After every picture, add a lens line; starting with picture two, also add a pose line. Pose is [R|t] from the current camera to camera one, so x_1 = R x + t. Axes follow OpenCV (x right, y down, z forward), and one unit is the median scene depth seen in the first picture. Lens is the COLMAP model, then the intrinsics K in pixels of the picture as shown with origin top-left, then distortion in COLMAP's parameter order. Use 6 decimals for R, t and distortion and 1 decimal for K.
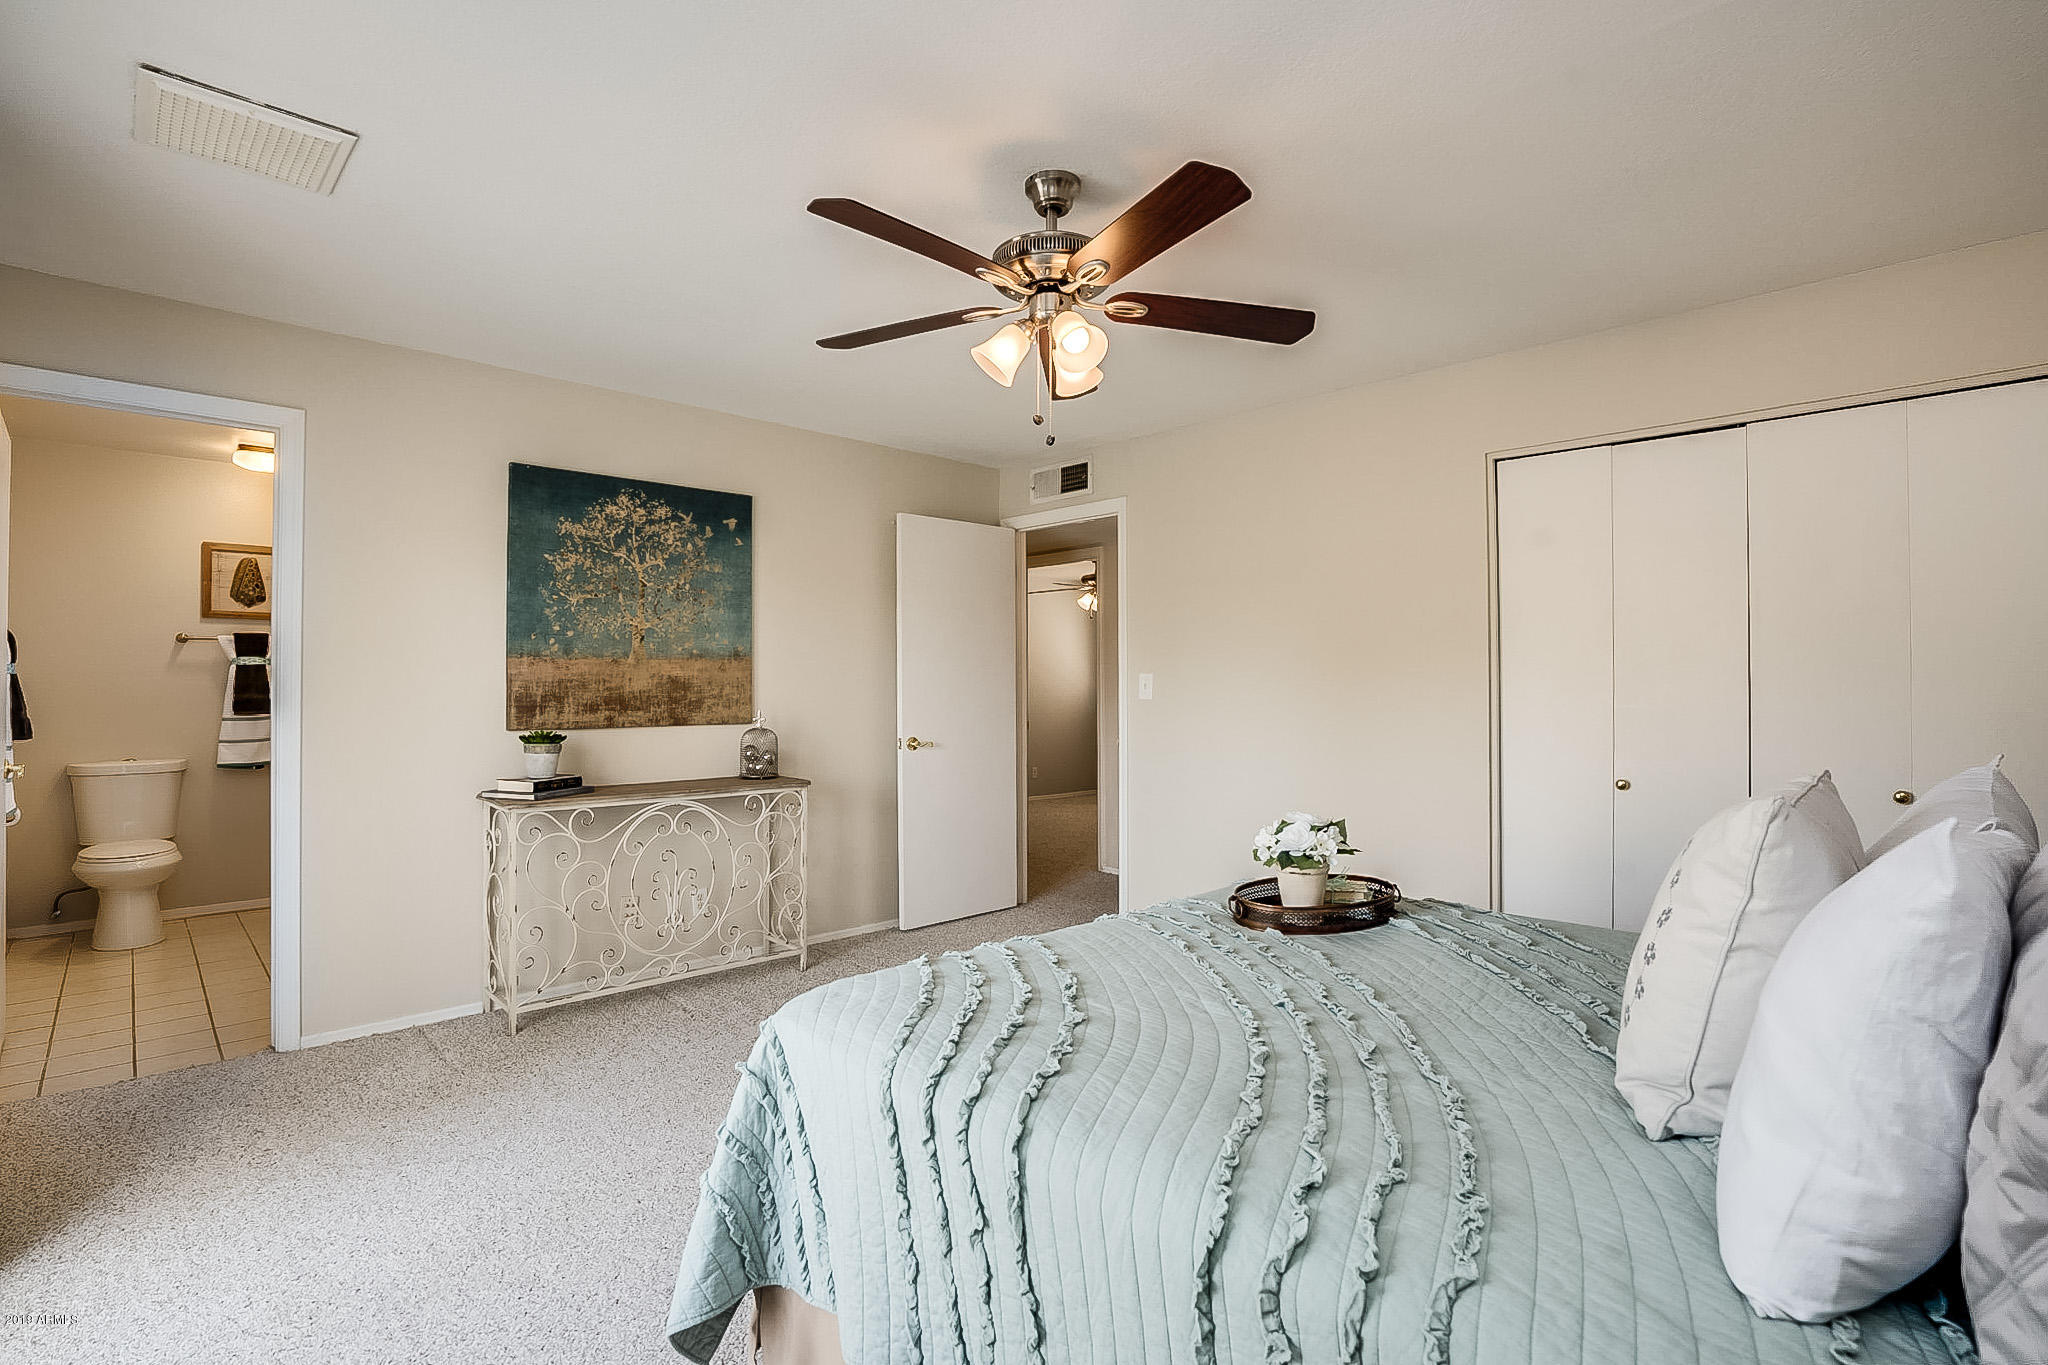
lens RADIAL K [[947.1, 0, 1008.6], [0, 947.1, 667.9], [0, 0, 1]] dist [-0.061577, 0.021541]
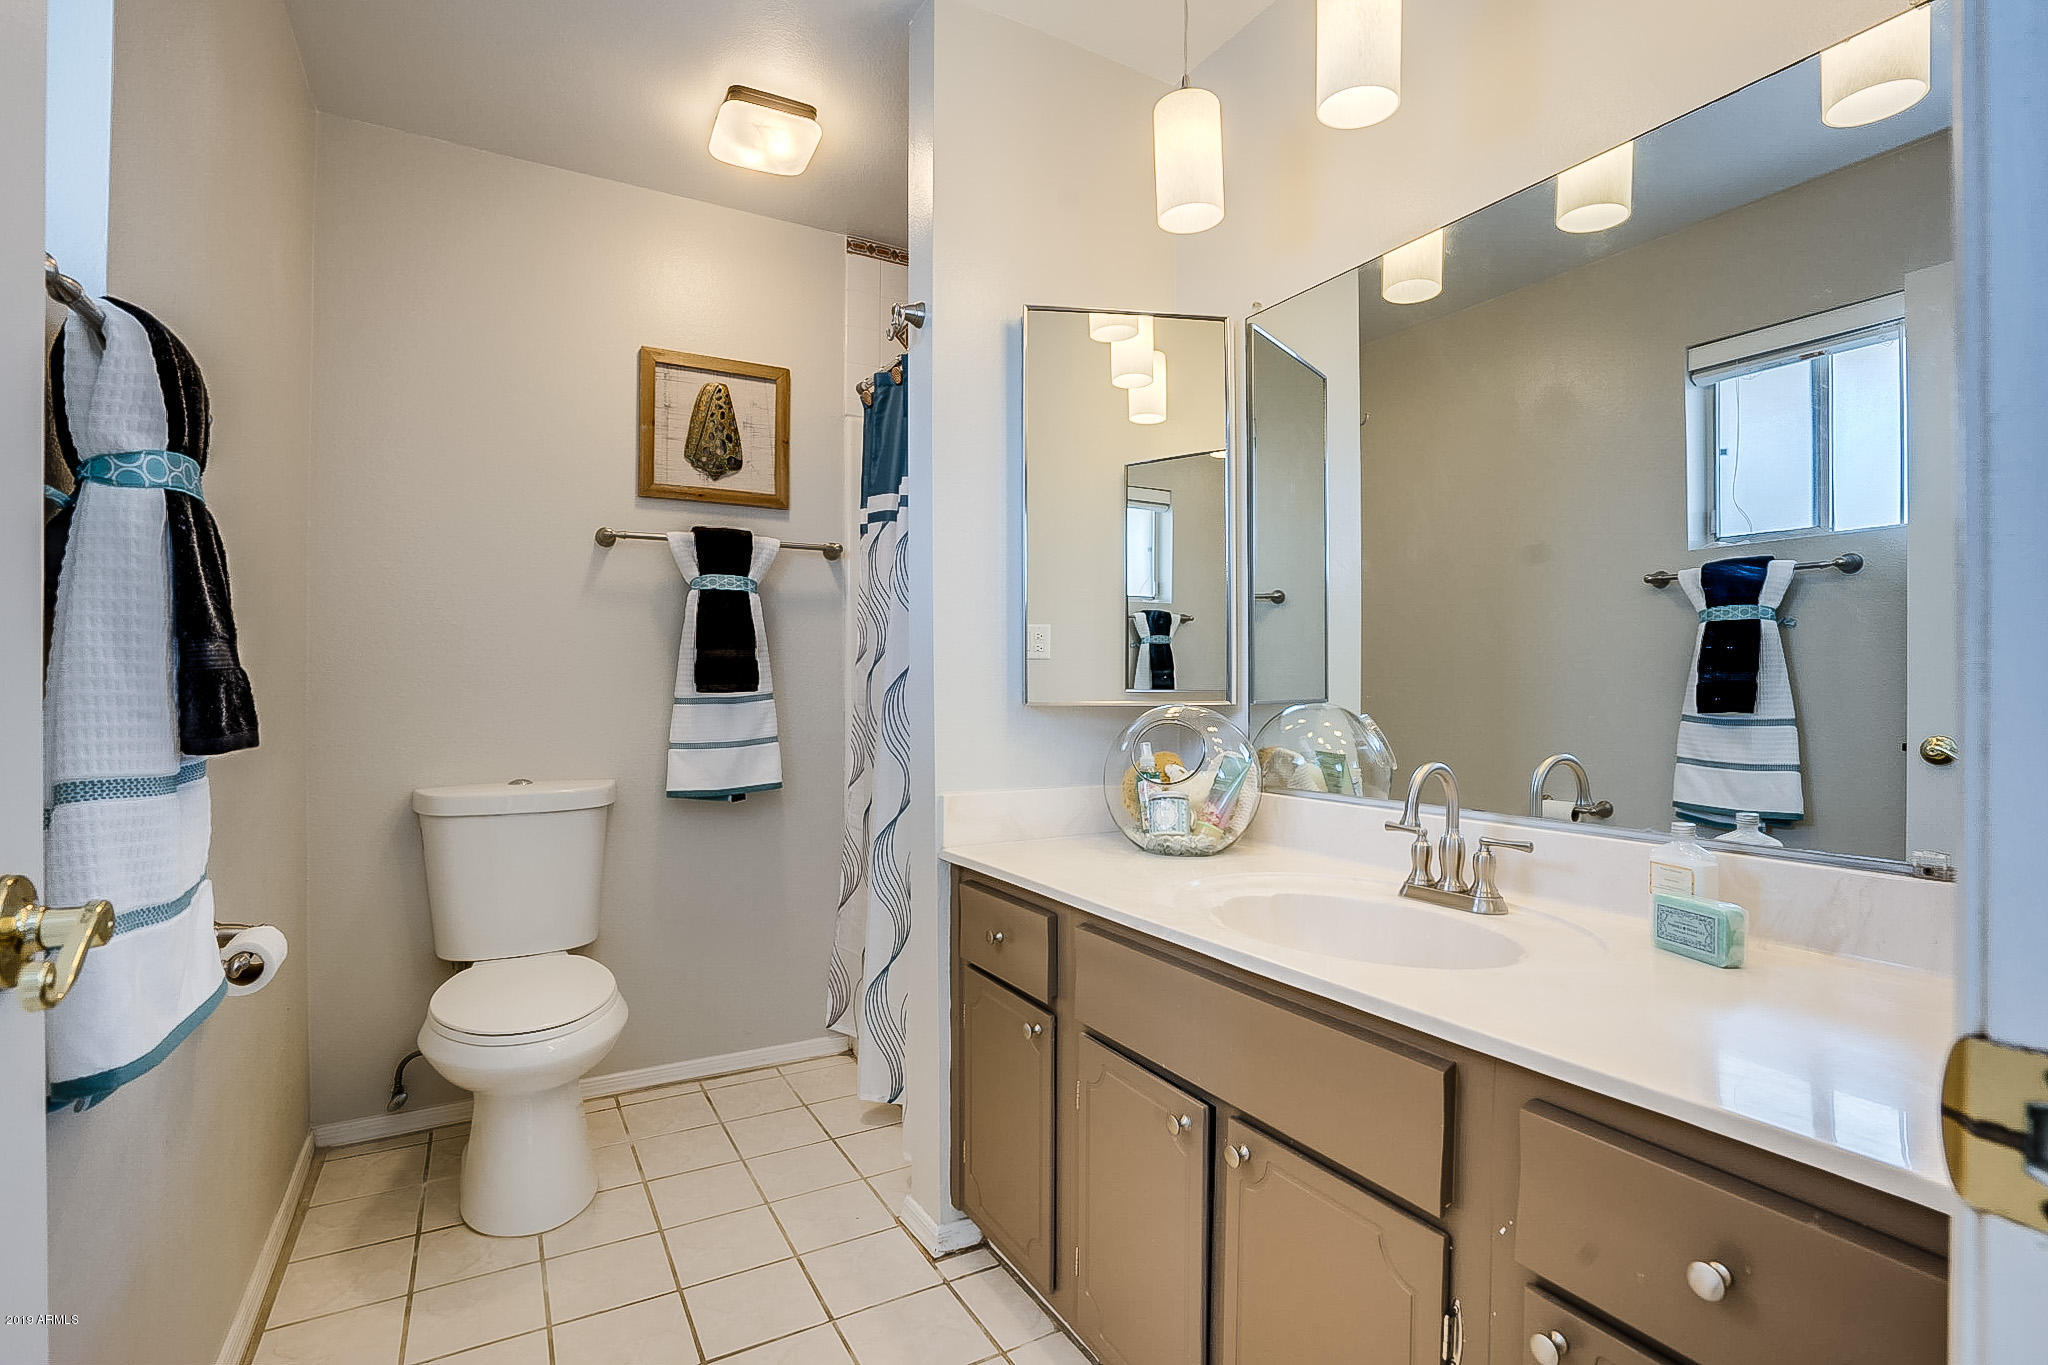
lens RADIAL K [[963.7, 0, 1017.3], [0, 963.7, 671.8], [0, 0, 1]] dist [-0.062452, 0.024537]
pose [[0.965275, 0.000904, -0.261234, -0.544142], [0.000774, 0.999980, 0.006321, 0.037312], [0.261234, -0.006304, 0.965255, 0.548111]]
